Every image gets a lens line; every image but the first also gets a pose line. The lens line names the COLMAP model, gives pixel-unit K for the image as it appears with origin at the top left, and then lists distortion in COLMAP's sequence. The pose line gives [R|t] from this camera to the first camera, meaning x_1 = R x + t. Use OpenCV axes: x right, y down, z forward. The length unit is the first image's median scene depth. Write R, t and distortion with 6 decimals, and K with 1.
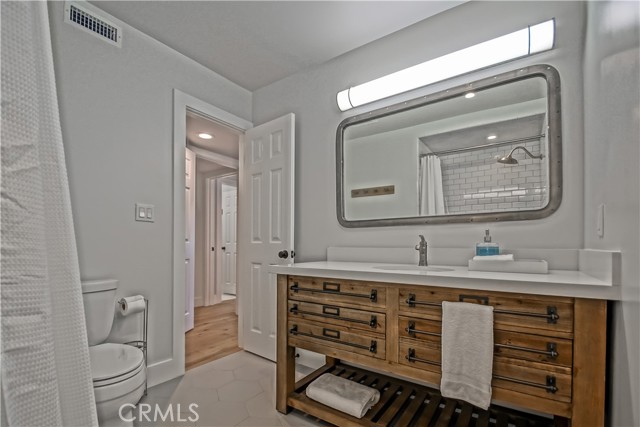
lens RADIAL K [[290.8, 0, 318.6], [0, 290.8, 239.6], [0, 0, 1]] dist [-0.000447, -0.000985]
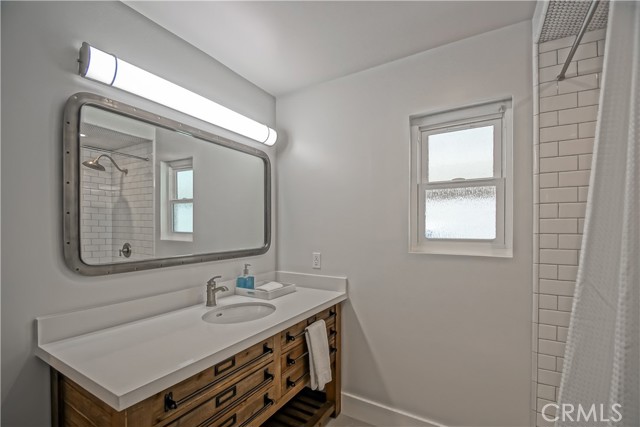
lens RADIAL K [[285.2, 0, 319.0], [0, 285.2, 229.4], [0, 0, 1]] dist [-0.001995, -0.001216]
pose [[-0.063931, -0.012305, 0.997878, -0.751782], [-0.017968, 0.999776, 0.011177, -0.223291], [-0.997793, -0.017215, -0.064137, 0.827427]]
